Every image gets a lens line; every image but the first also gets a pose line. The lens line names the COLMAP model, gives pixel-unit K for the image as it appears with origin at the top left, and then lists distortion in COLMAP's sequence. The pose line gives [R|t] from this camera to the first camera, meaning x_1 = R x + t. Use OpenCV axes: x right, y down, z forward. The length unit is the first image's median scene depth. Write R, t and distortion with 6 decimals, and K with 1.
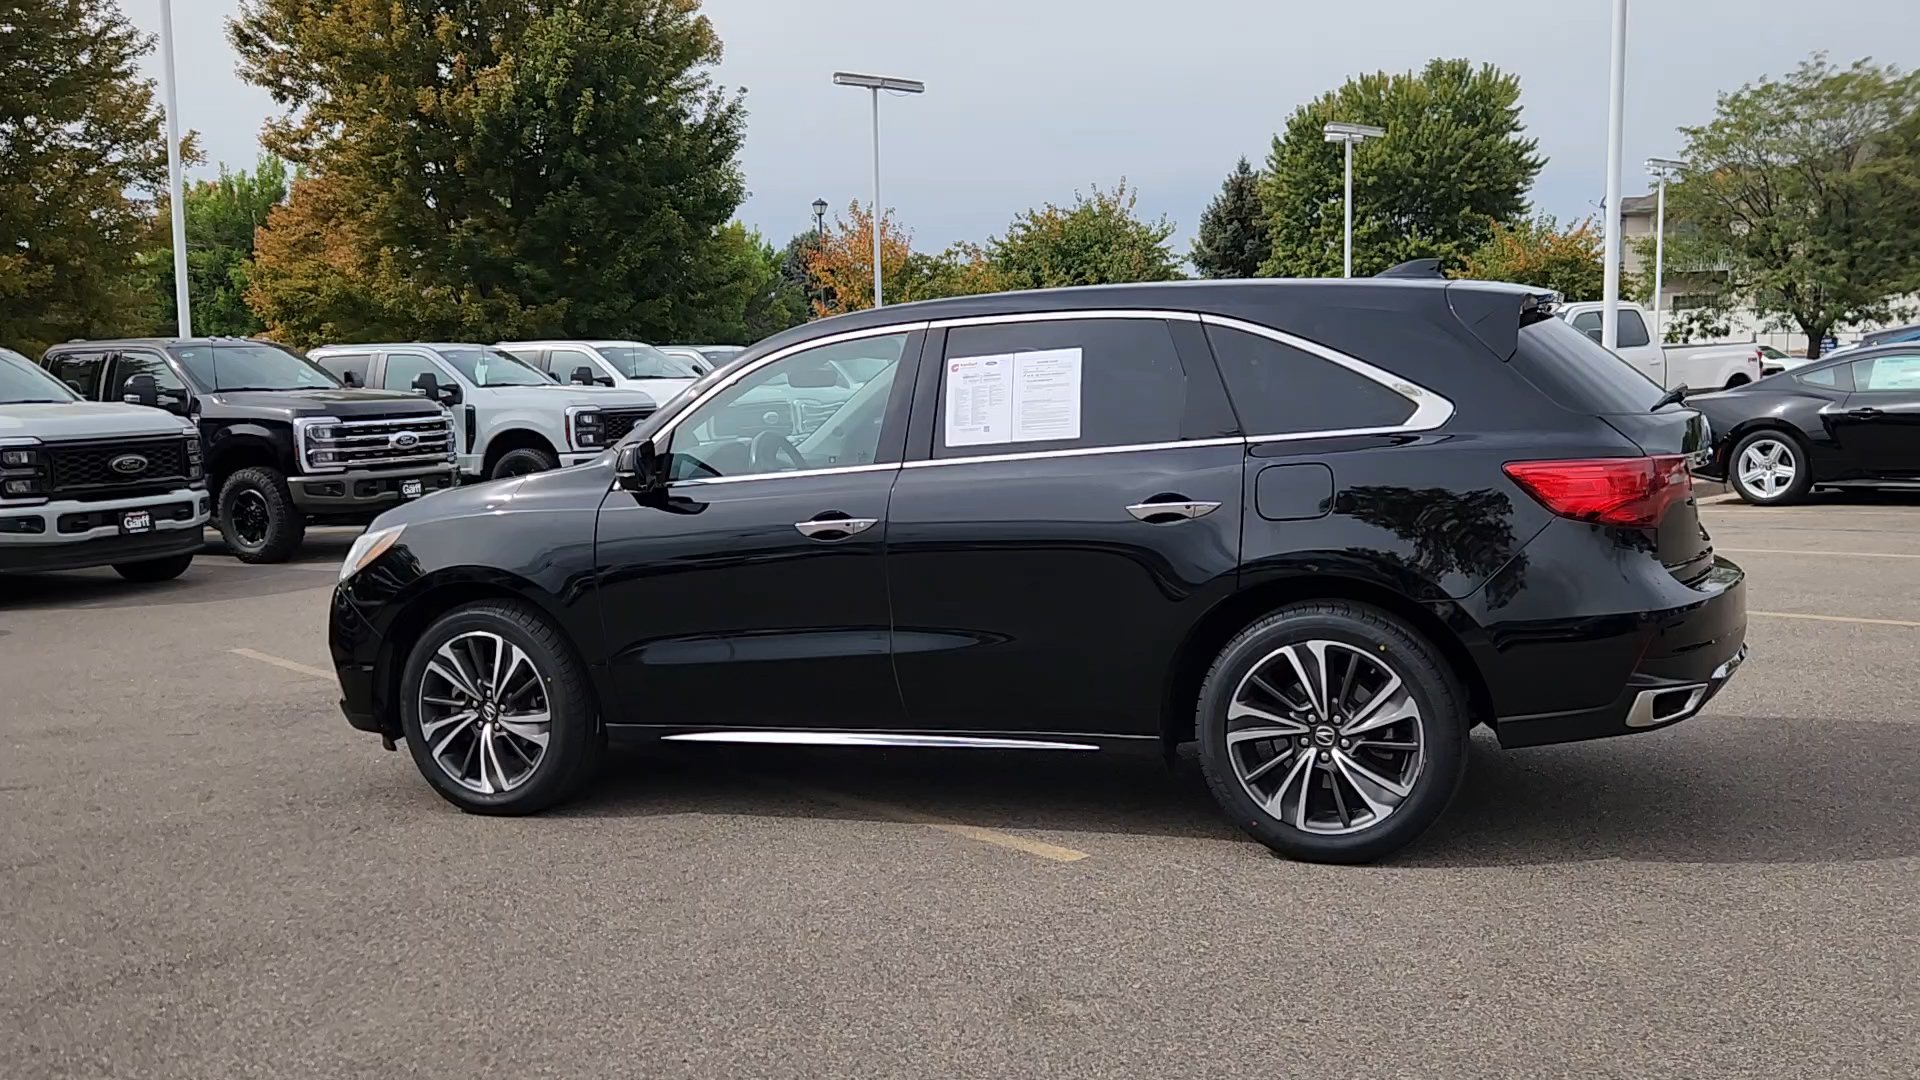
lens RADIAL K [[1815.4, 0, 939.6], [0, 1815.4, 535.1], [0, 0, 1]] dist [0.028222, 0.000000]
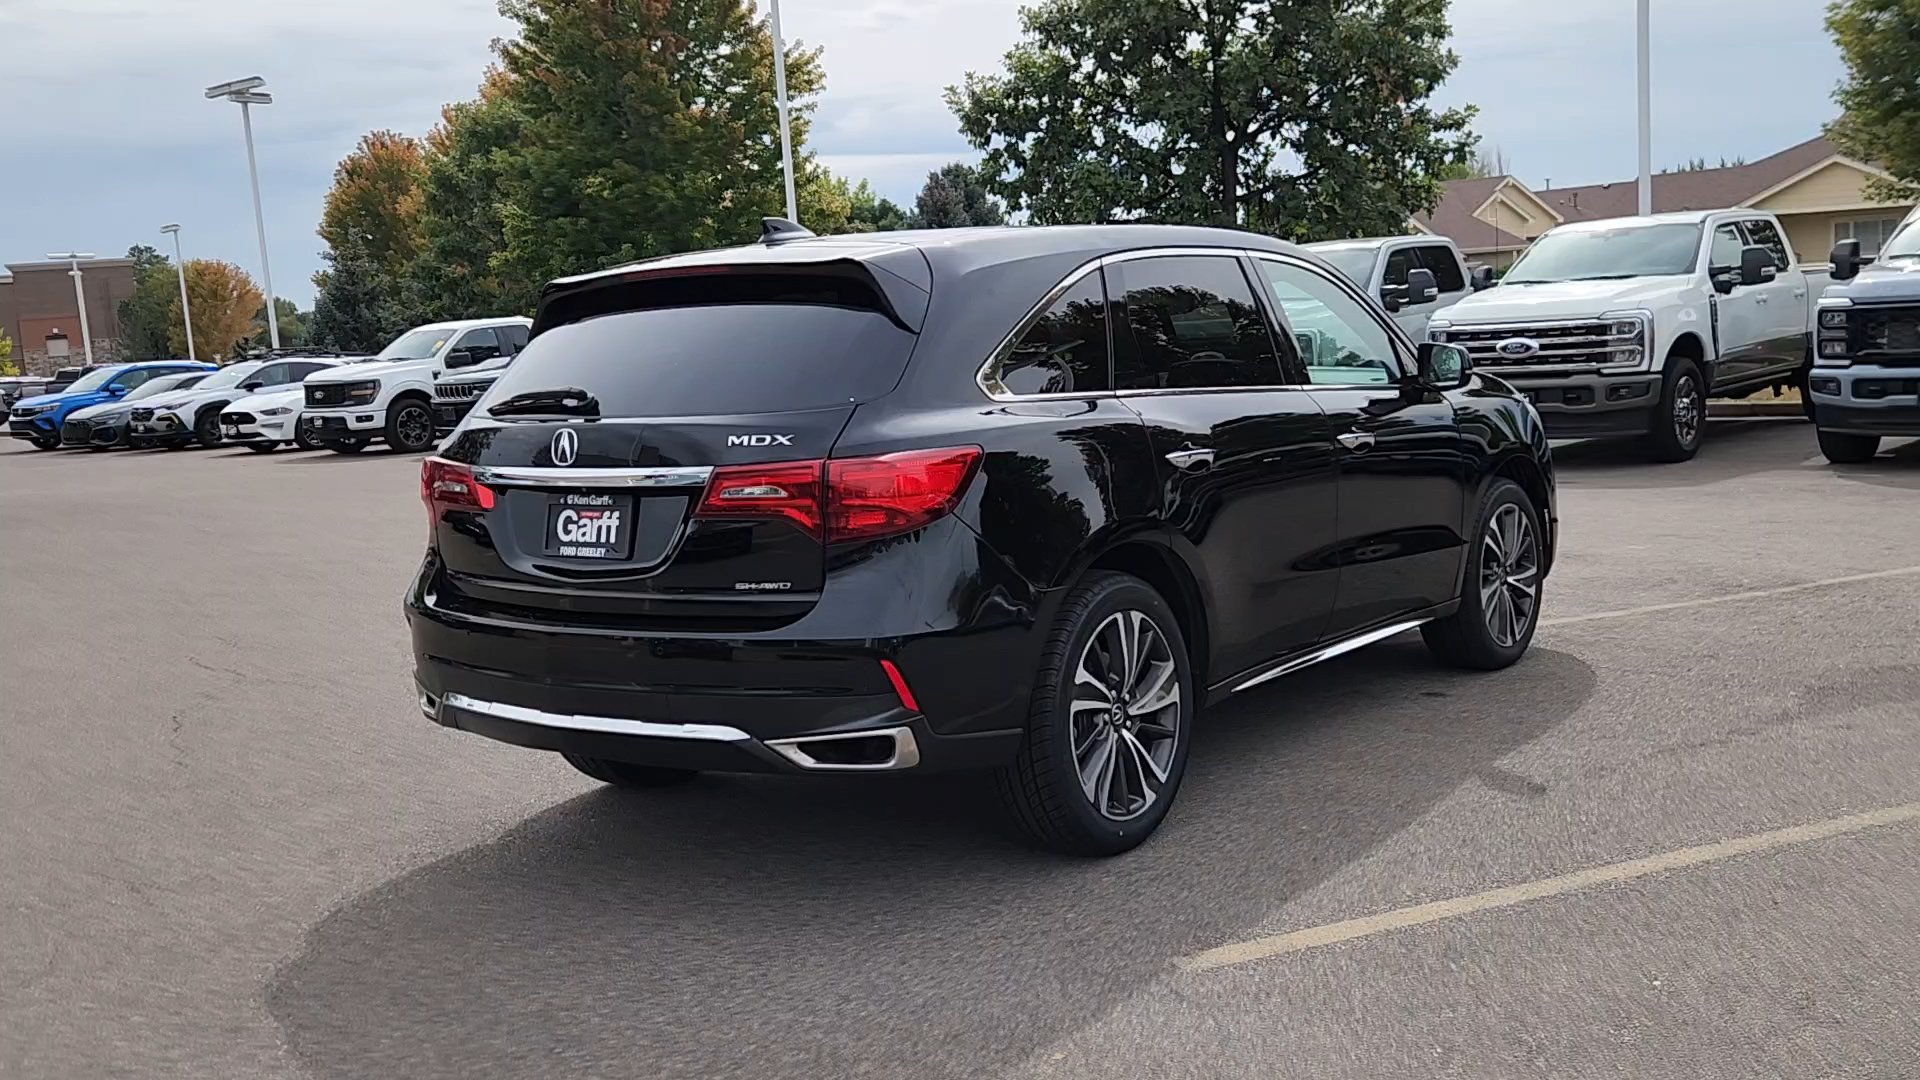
lens RADIAL K [[1815.4, 0, 942.8], [0, 1815.4, 534.3], [0, 0, 1]] dist [0.028222, 0.000000]
pose [[-0.251648, 0.163463, -0.953915, 0.474778], [-0.015565, 0.984823, 0.172865, -0.066425], [0.967694, 0.058349, -0.245284, 0.561413]]
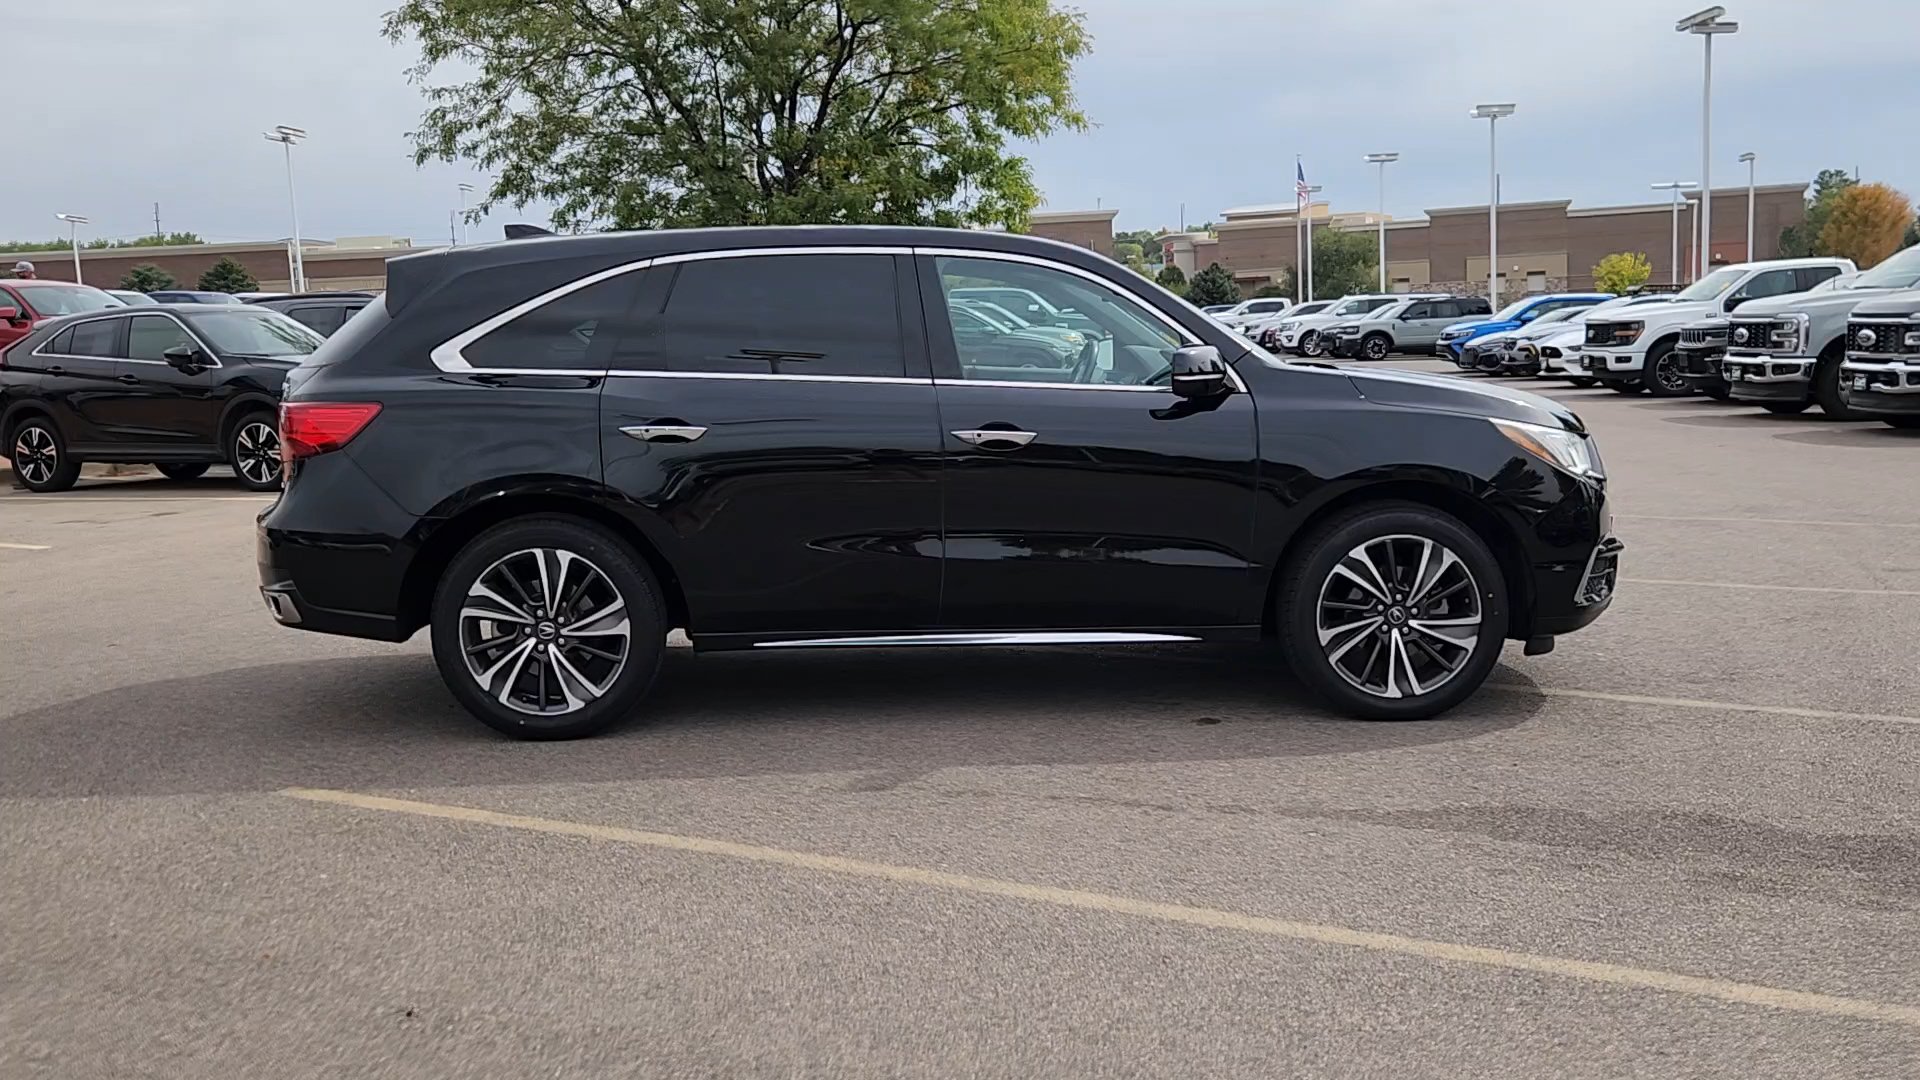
lens RADIAL K [[1815.4, 0, 948.8], [0, 1815.4, 549.6], [0, 0, 1]] dist [0.028222, 0.000000]
pose [[-0.903315, 0.112222, -0.414038, 0.224875], [0.021165, 0.975659, 0.218270, -0.084622], [0.428455, 0.188404, -0.883703, 0.939414]]
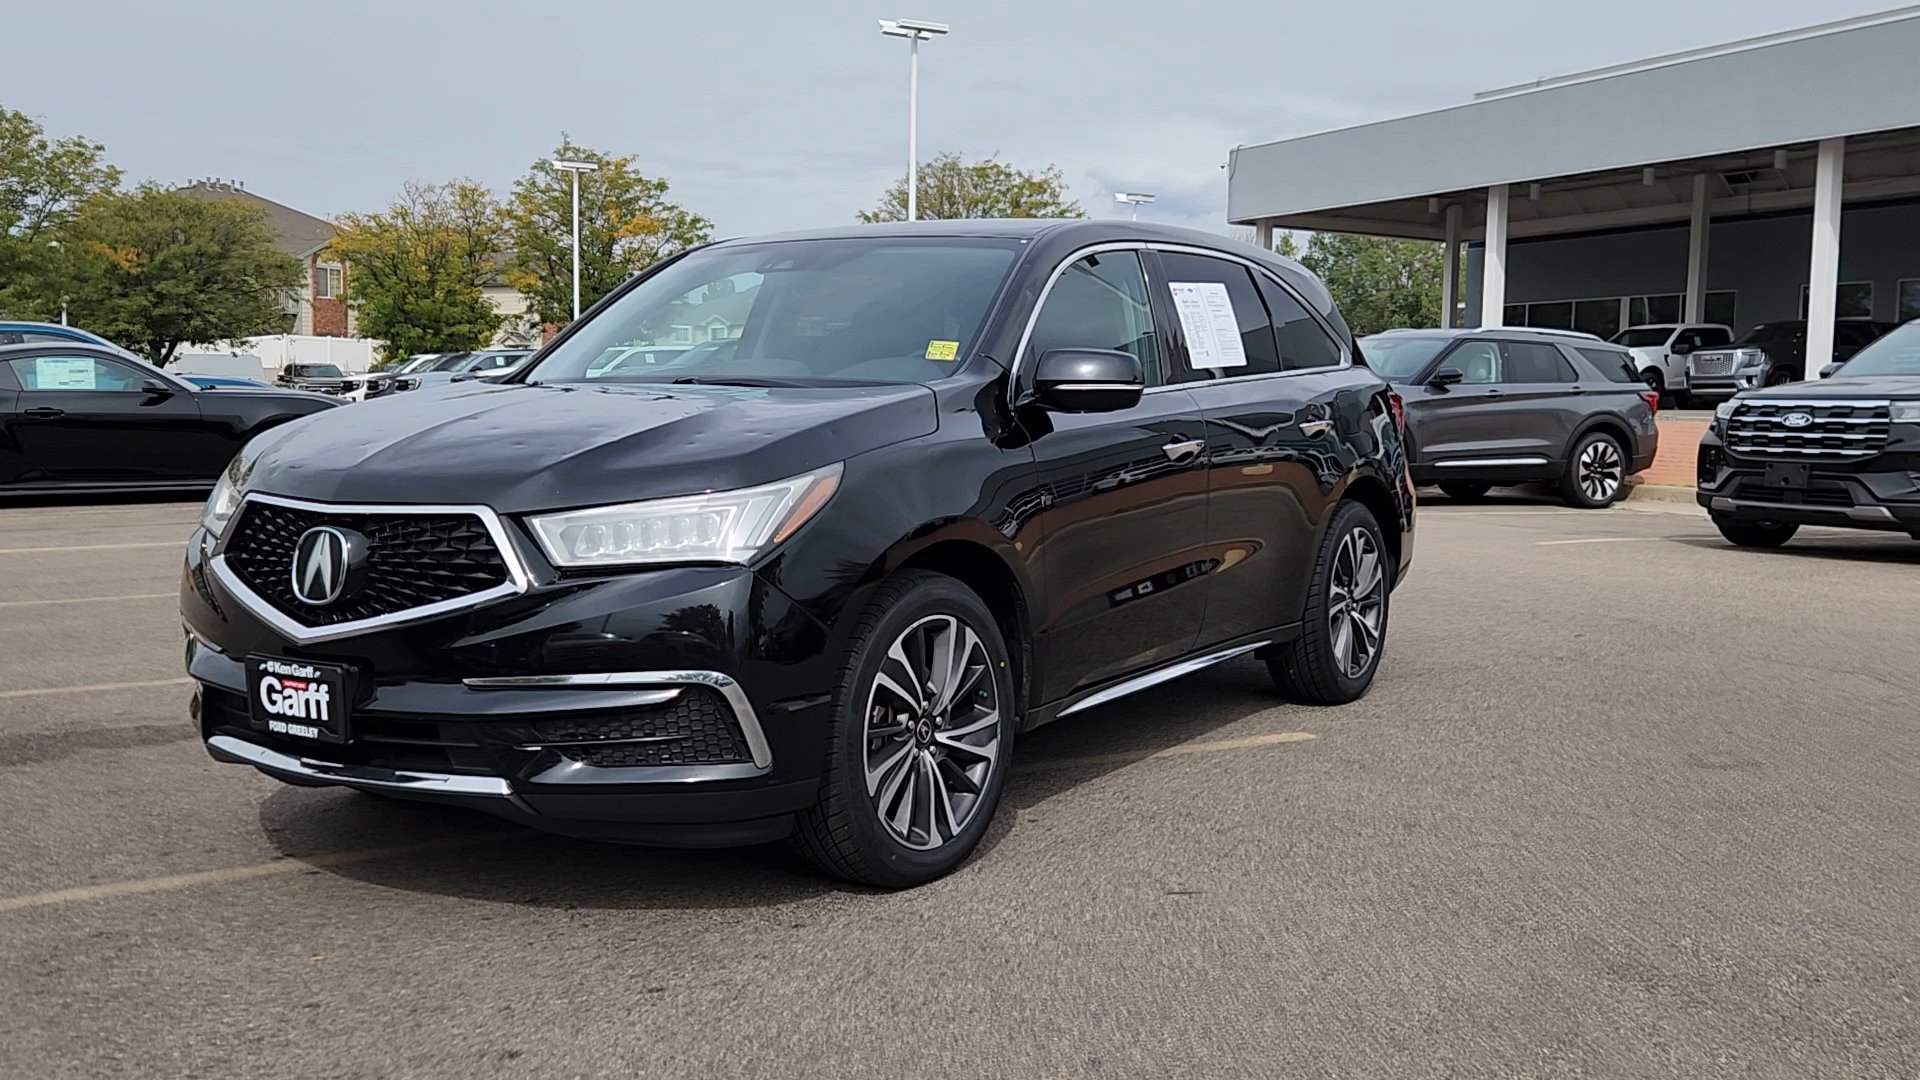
lens RADIAL K [[1815.4, 0, 953.7], [0, 1815.4, 567.1], [0, 0, 1]] dist [0.028222, 0.000000]
pose [[0.177781, -0.061893, 0.982122, -0.426697], [0.068157, 0.996398, 0.050456, 0.000440], [-0.981707, 0.057968, 0.181359, 0.397077]]
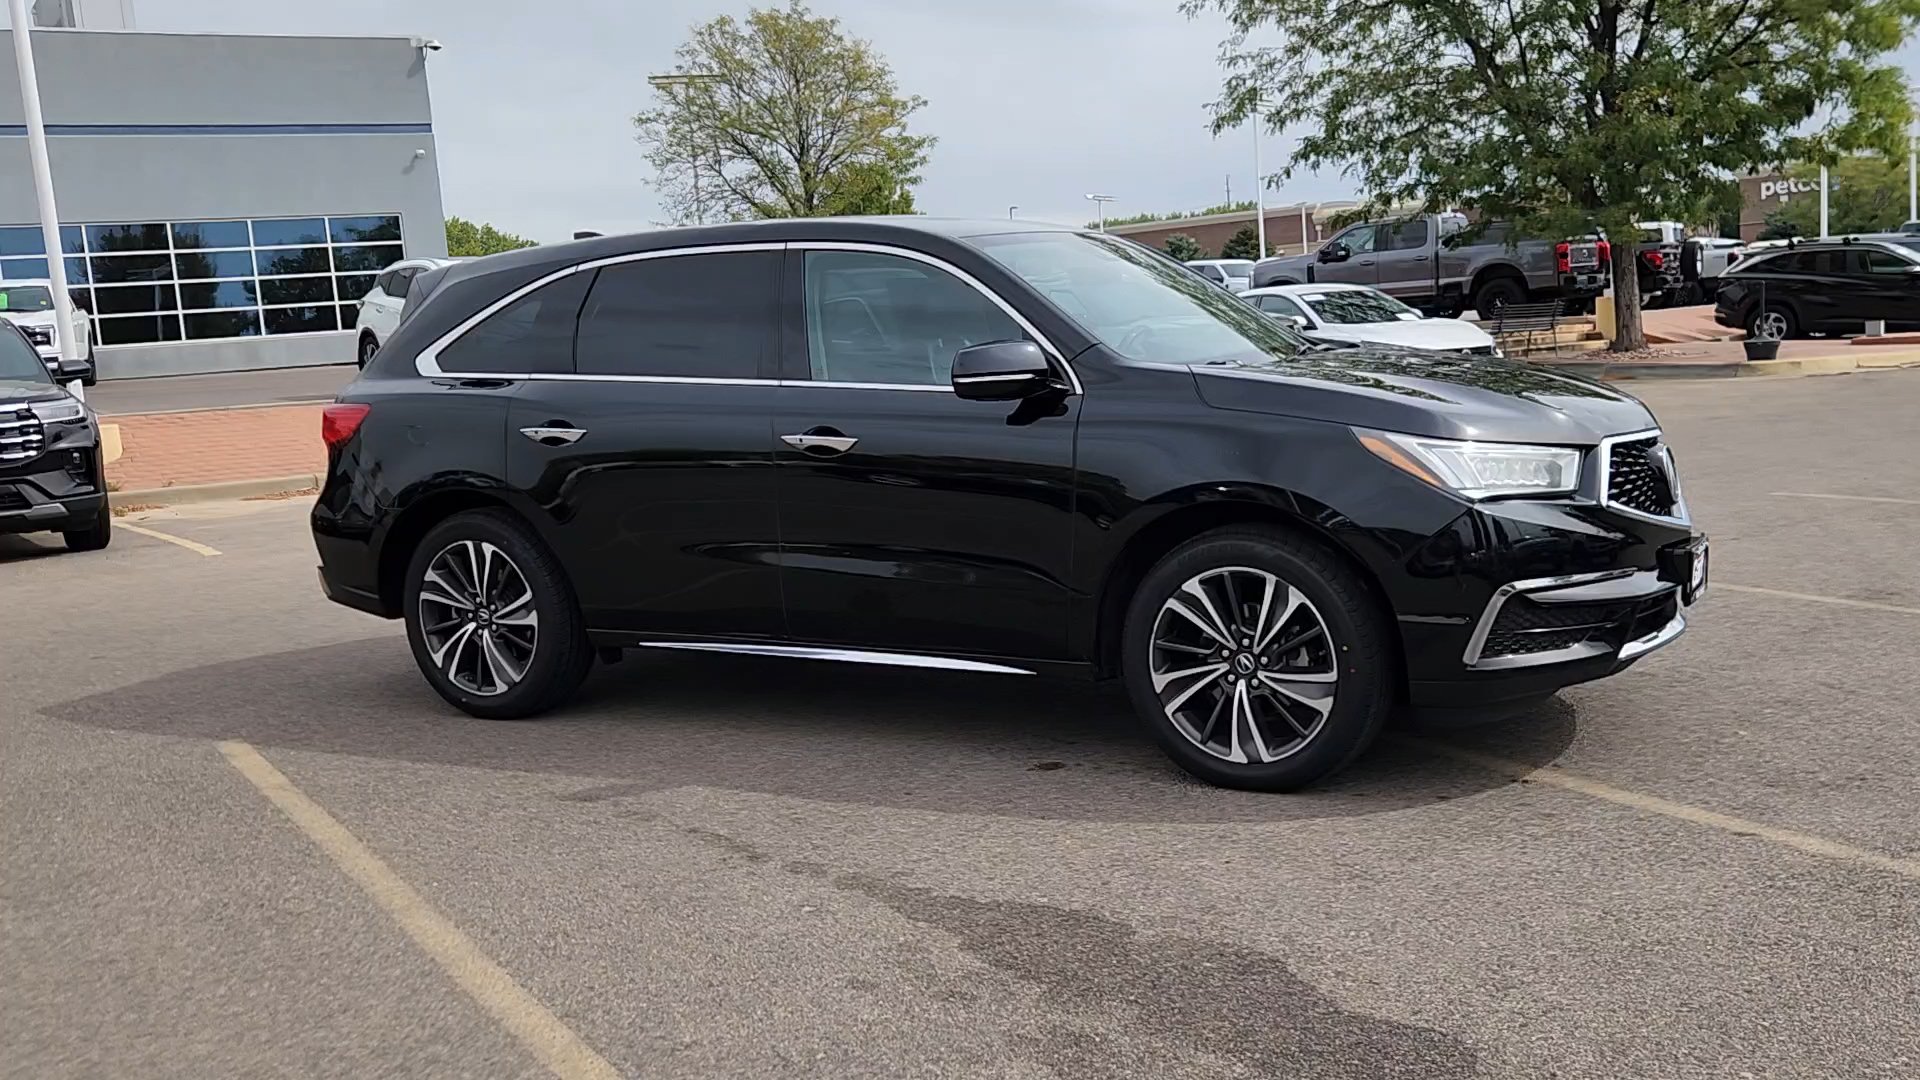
lens RADIAL K [[1815.4, 0, 949.0], [0, 1815.4, 552.7], [0, 0, 1]] dist [0.028222, 0.000000]
pose [[-0.987970, 0.076581, 0.134351, -0.054107], [0.103750, 0.972477, 0.208623, -0.073938], [-0.114677, 0.220052, -0.968724, 0.954249]]
